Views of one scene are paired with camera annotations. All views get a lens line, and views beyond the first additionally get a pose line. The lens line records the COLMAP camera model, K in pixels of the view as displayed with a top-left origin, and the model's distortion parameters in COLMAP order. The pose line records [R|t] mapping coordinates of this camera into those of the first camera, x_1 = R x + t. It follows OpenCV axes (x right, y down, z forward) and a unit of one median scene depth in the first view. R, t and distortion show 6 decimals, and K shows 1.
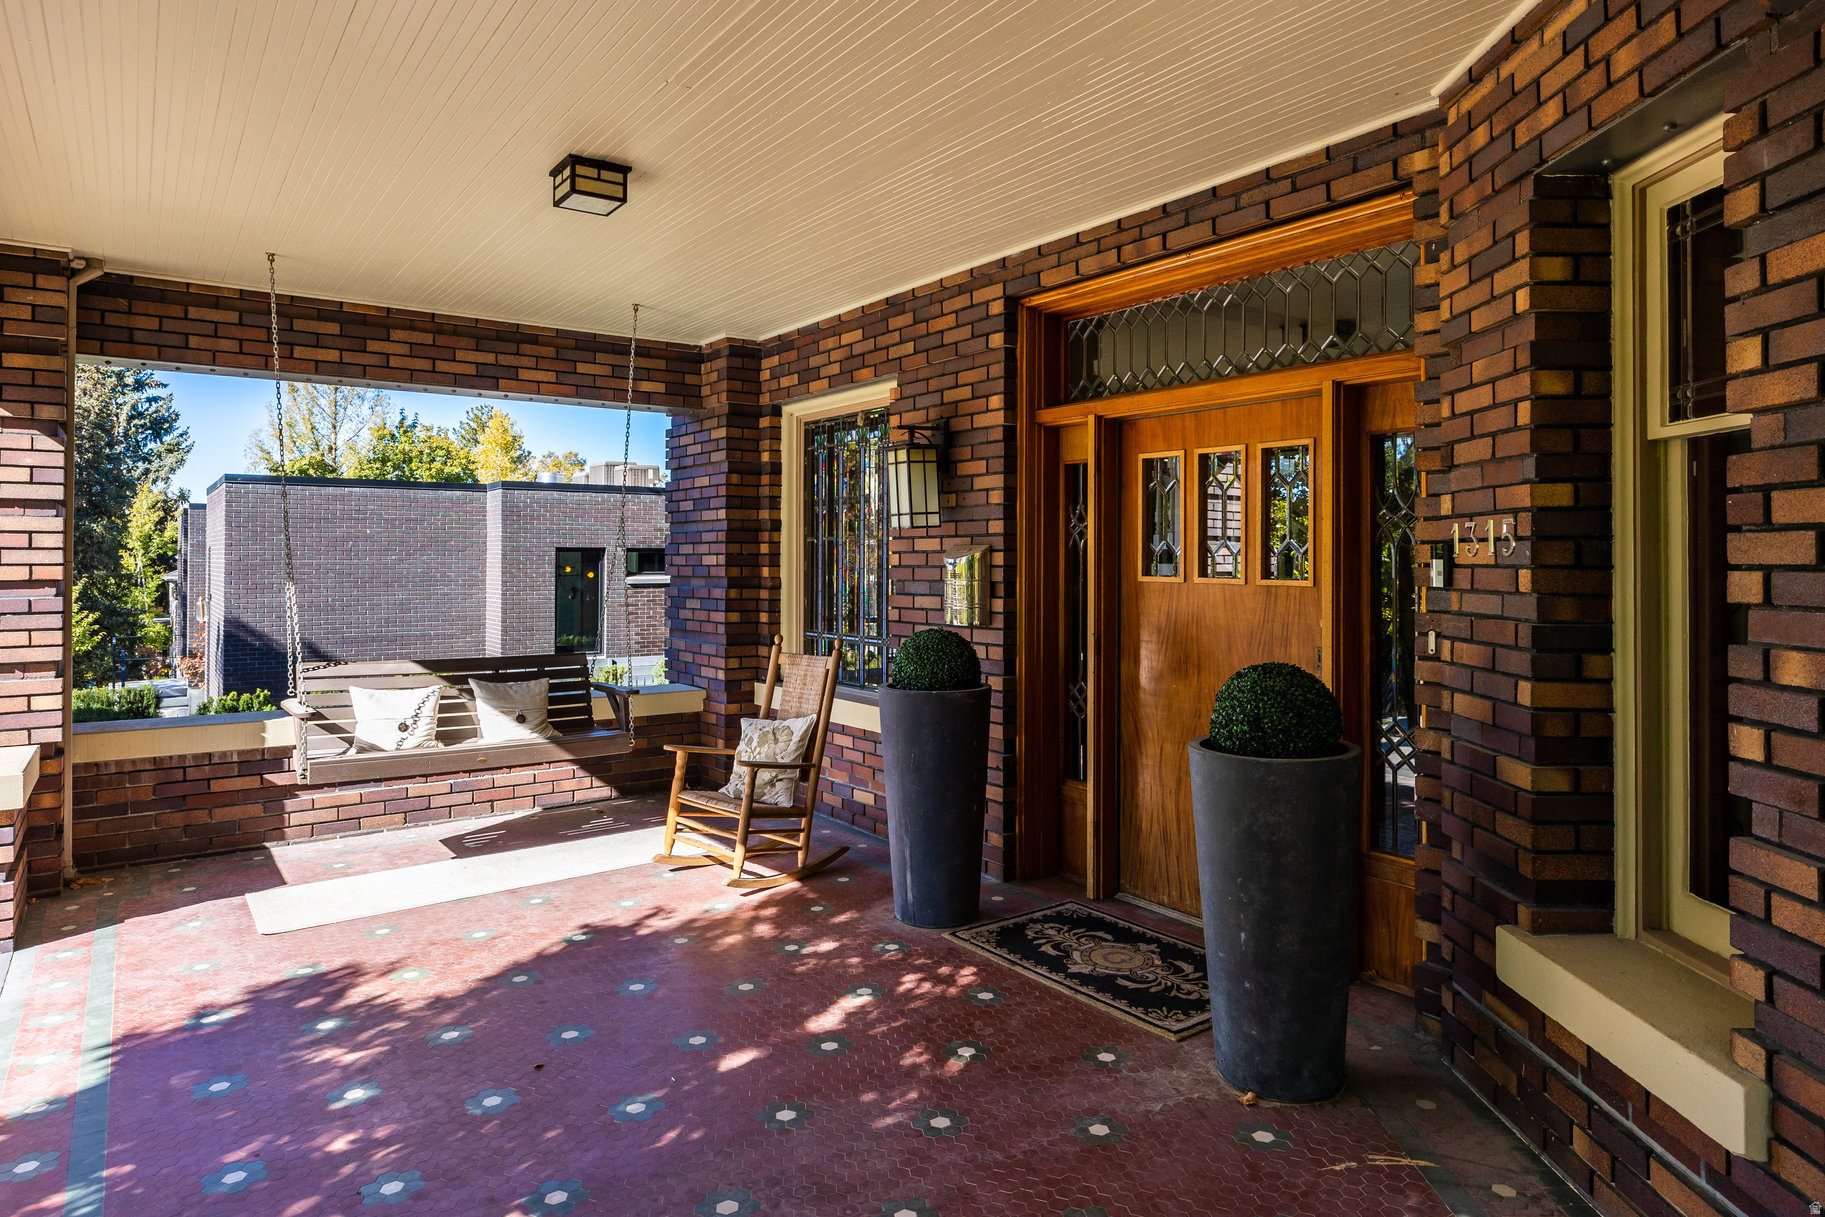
lens RADIAL K [[1101.9, 0, 885.2], [0, 1101.9, 539.8], [0, 0, 1]] dist [-0.004126, -0.001110]
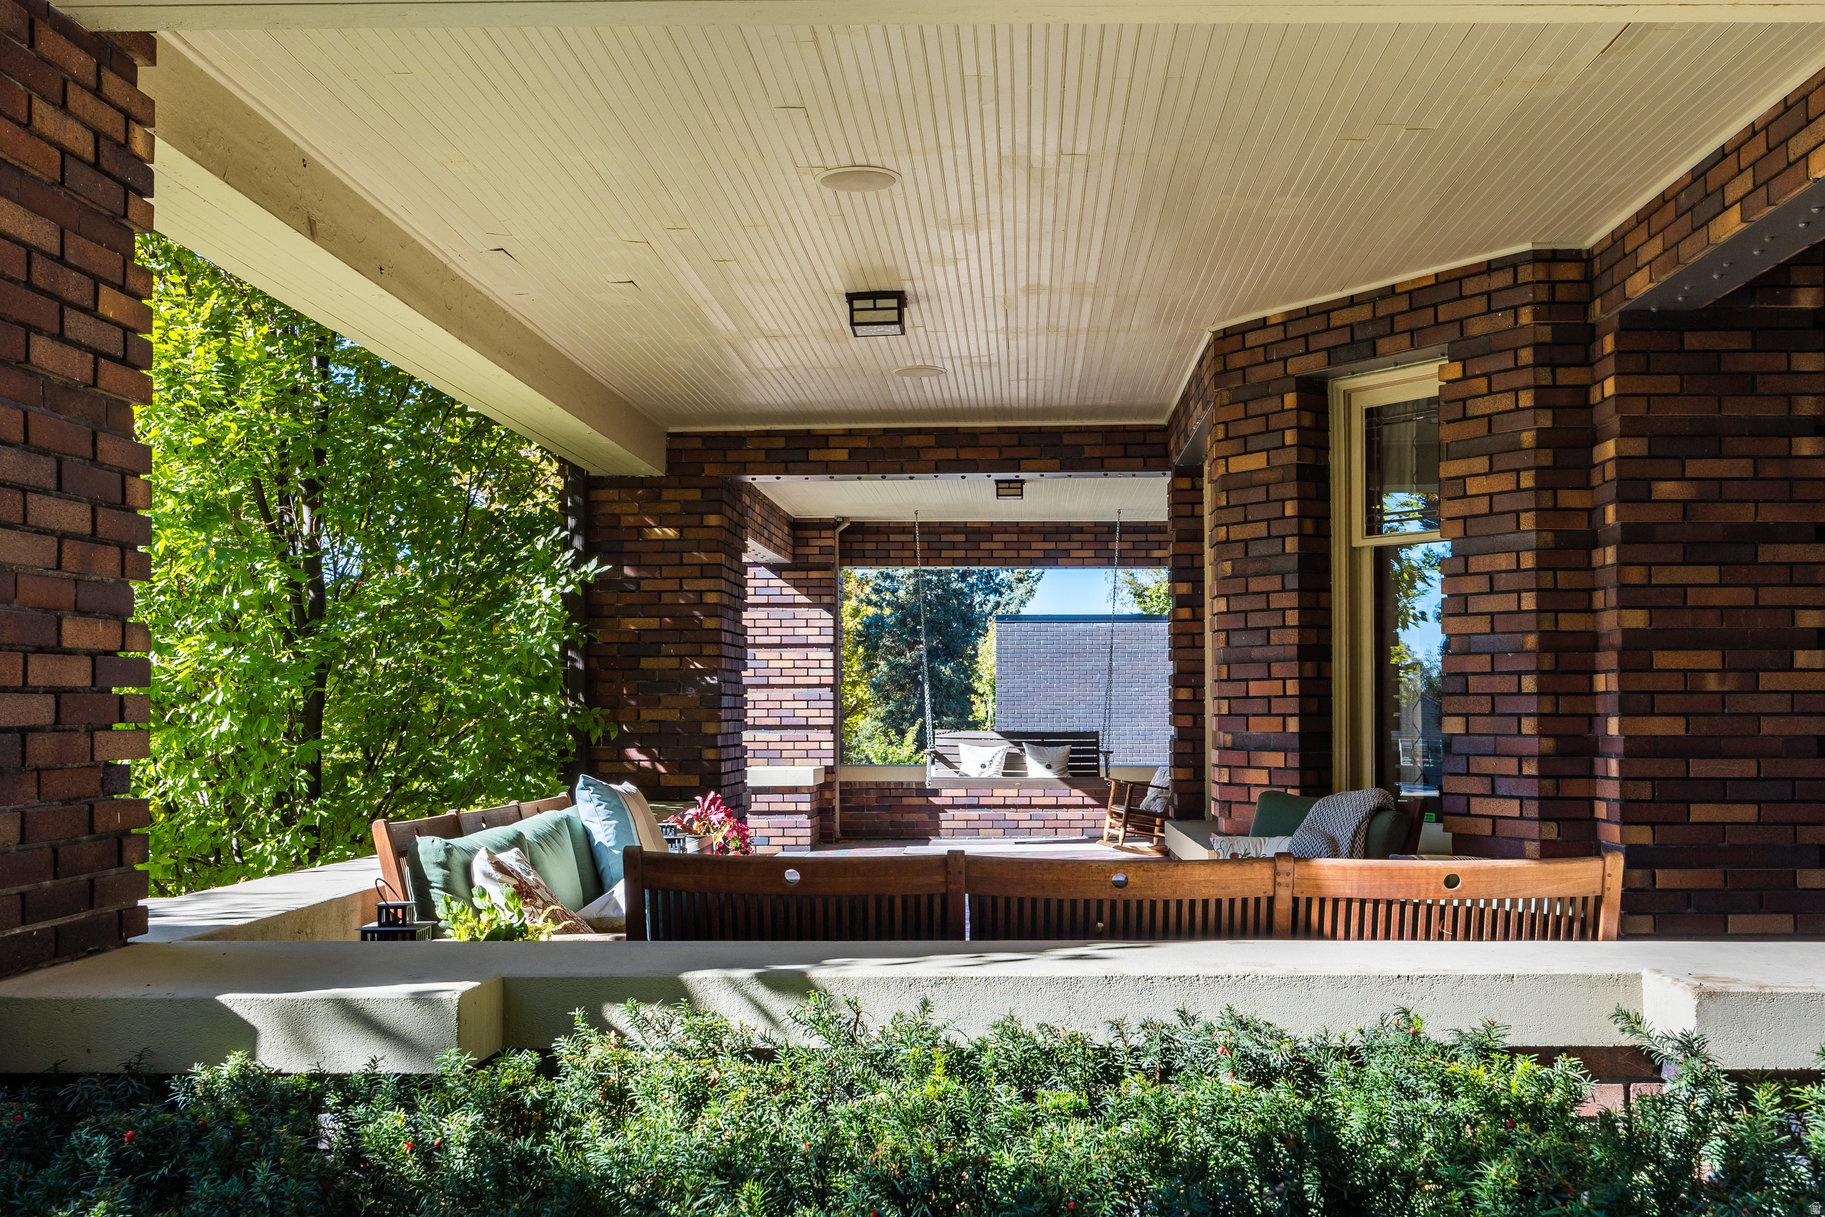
lens RADIAL K [[1710.2, 0, 916.7], [0, 1710.2, 611.7], [0, 0, 1]] dist [0.009879, 0.000000]
pose [[0.791984, -0.037193, -0.609408, 1.093344], [0.011799, 0.998889, -0.045630, 0.043039], [0.610428, 0.028947, 0.791543, -1.177536]]
